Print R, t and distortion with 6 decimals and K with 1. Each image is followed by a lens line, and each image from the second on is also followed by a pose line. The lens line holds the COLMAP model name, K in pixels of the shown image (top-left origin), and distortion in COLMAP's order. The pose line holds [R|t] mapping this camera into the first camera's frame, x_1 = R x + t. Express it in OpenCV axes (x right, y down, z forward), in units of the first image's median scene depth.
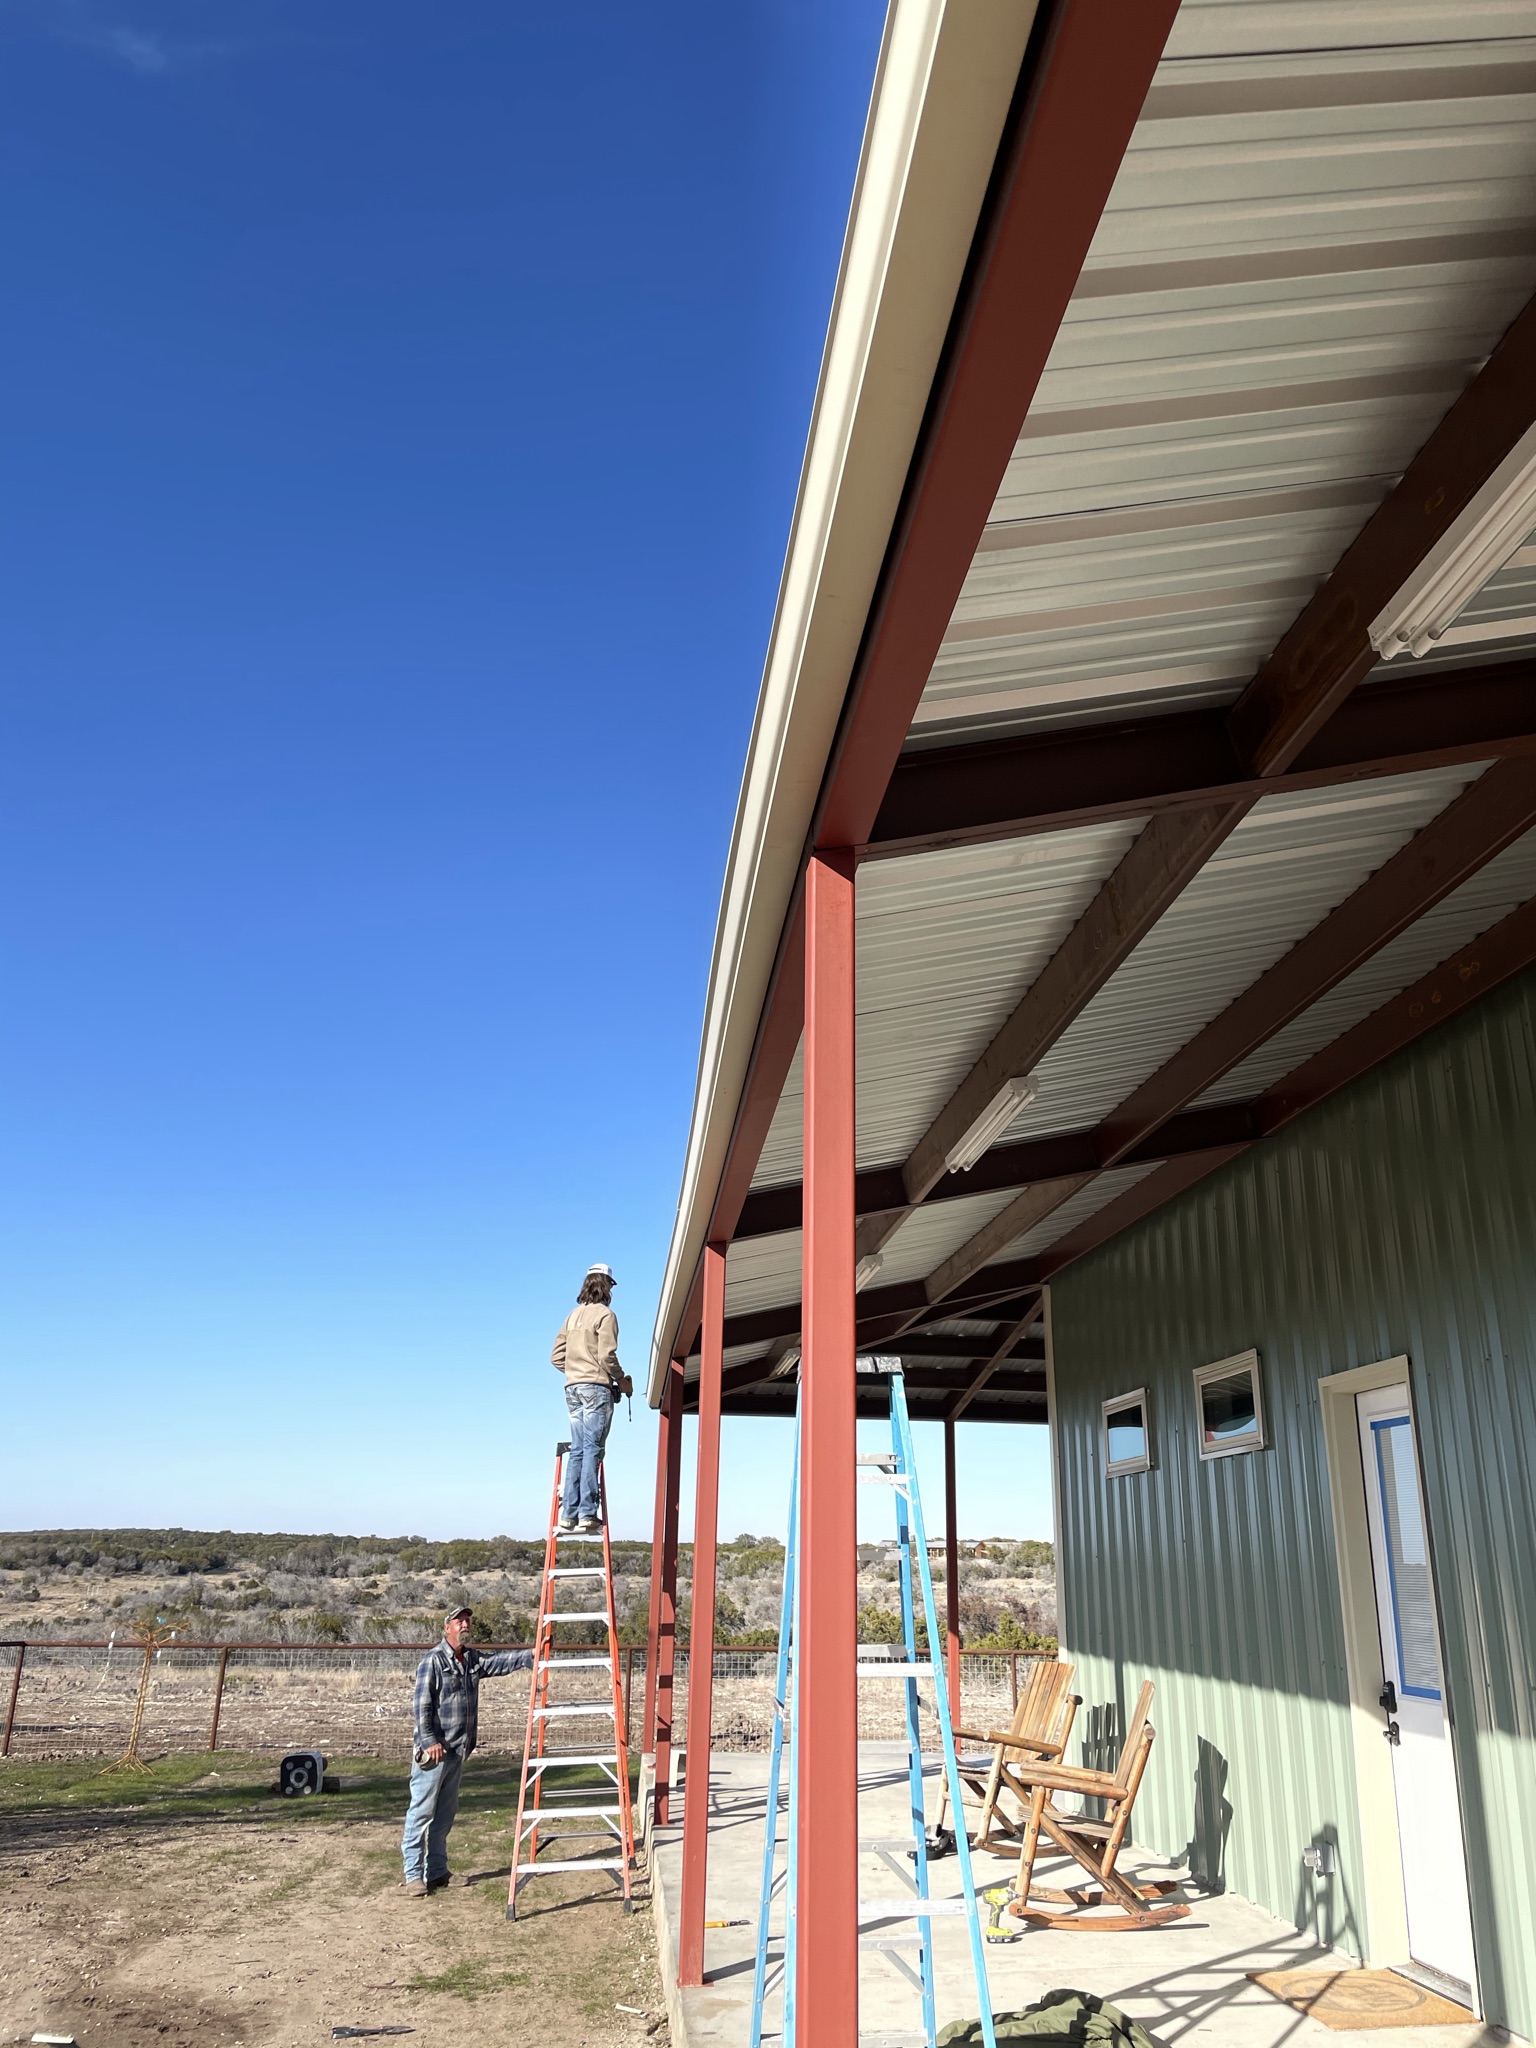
lens RADIAL K [[1505.8, 0, 770.8], [0, 1505.8, 1074.6], [0, 0, 1]] dist [0.030476, -0.050115]
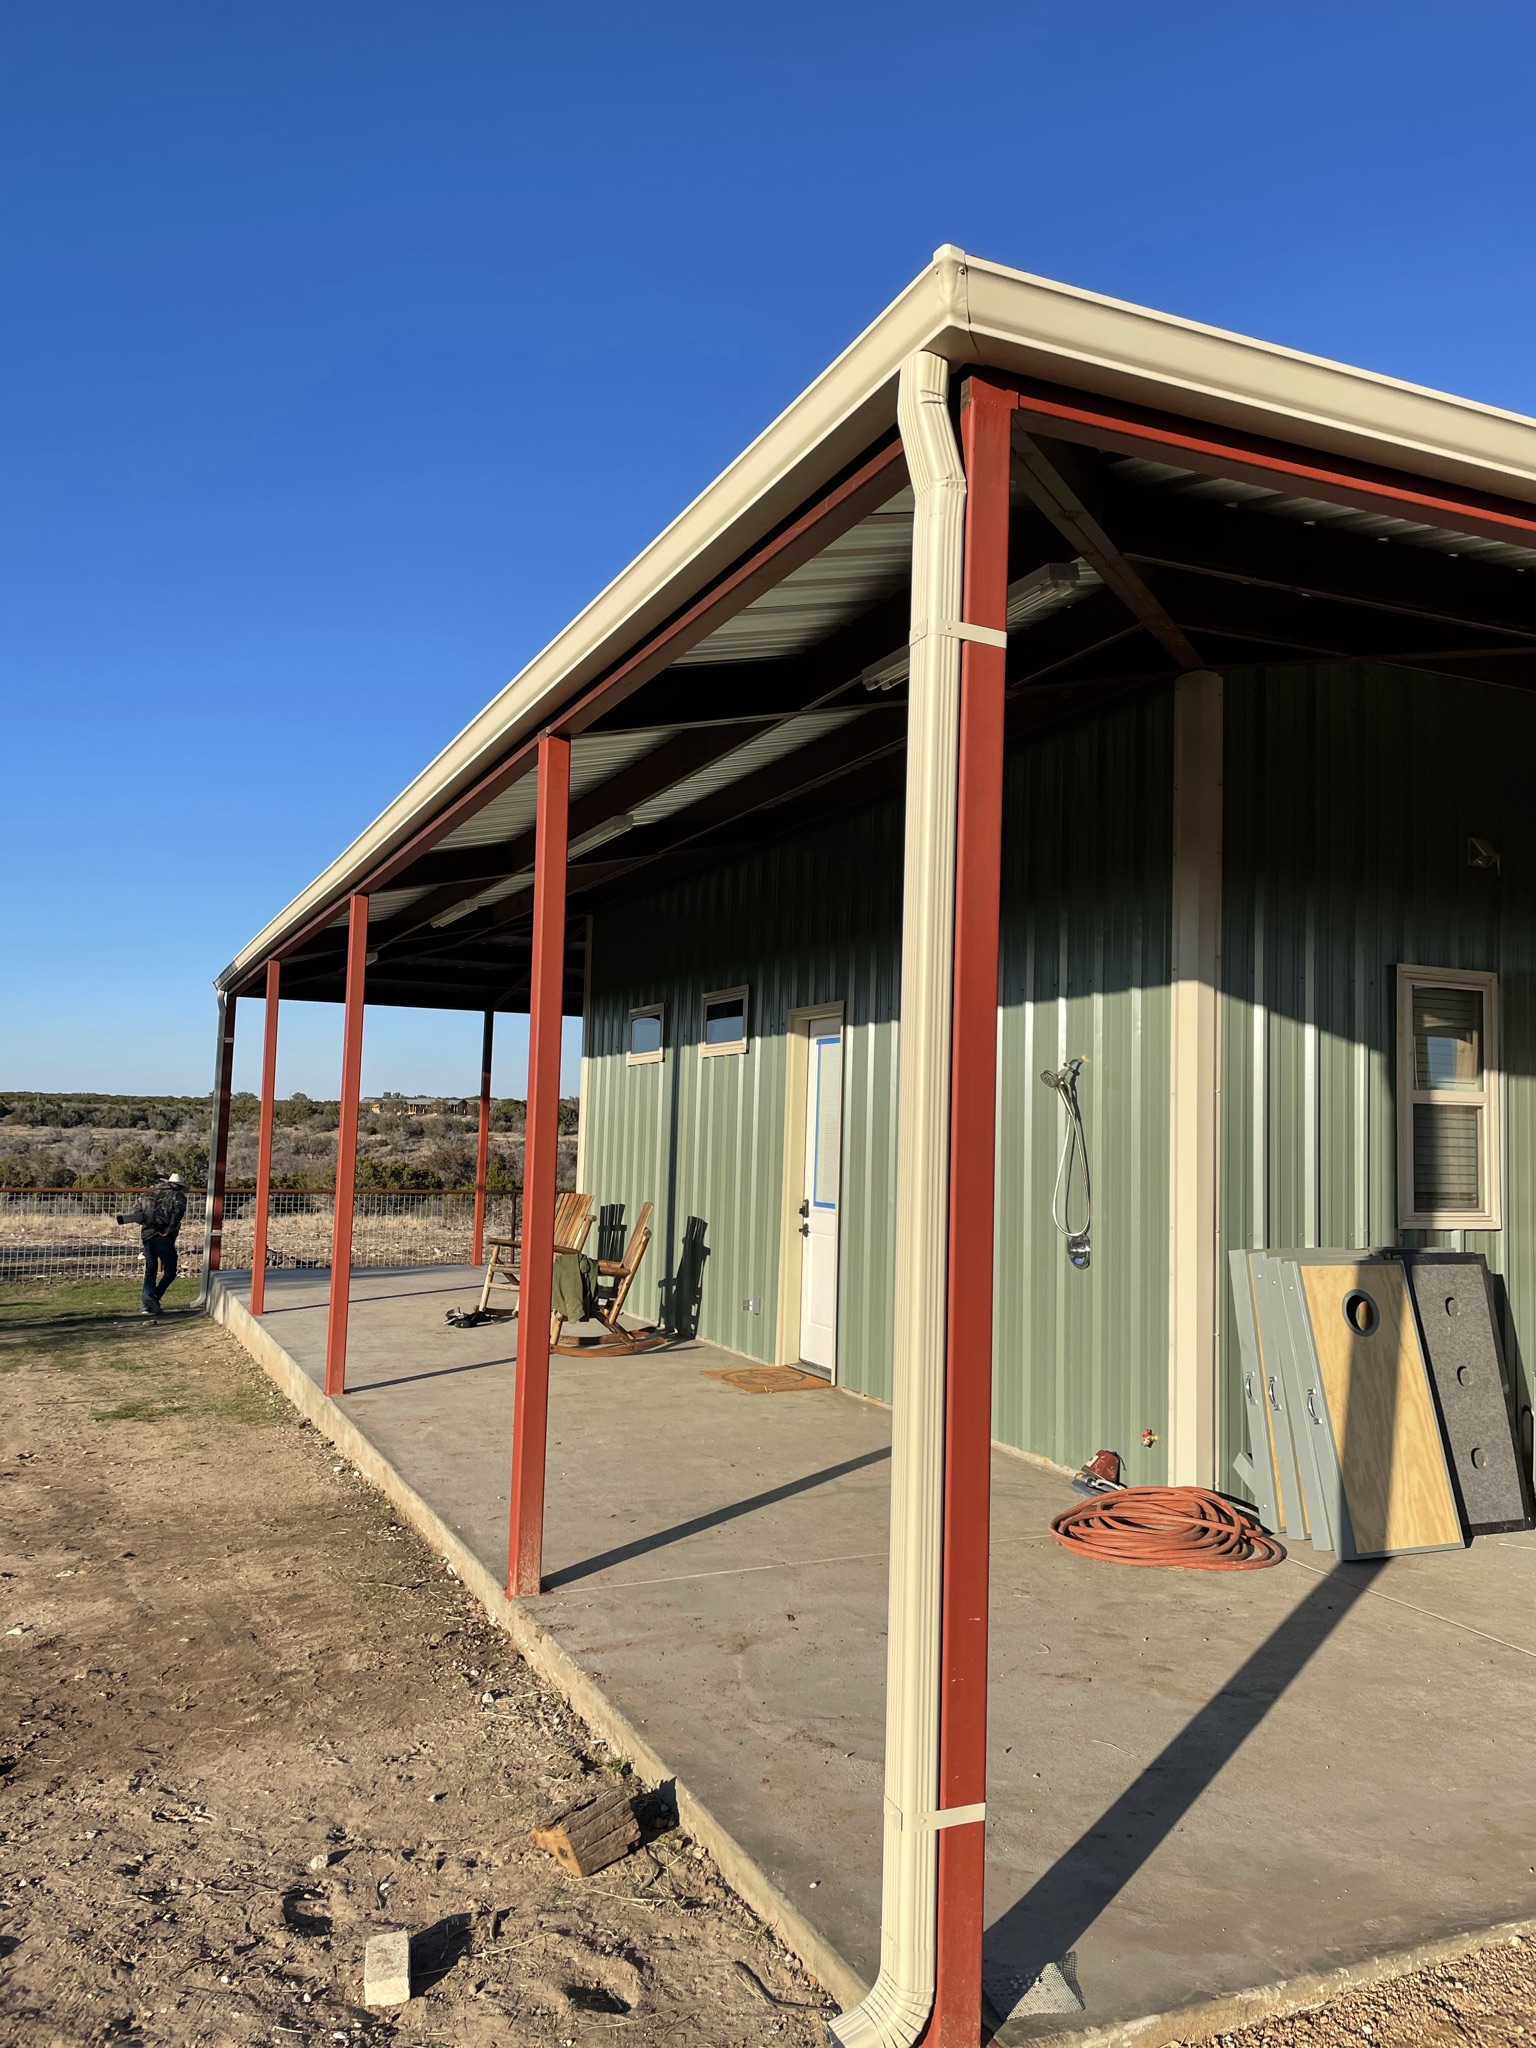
lens RADIAL K [[1505.8, 0, 764.1], [0, 1505.8, 1024.2], [0, 0, 1]] dist [0.030476, -0.050115]
pose [[0.944859, 0.029722, 0.326124, -0.112729], [-0.109608, 0.967136, 0.229420, -0.095747], [-0.308588, -0.252516, 0.917066, -0.287476]]
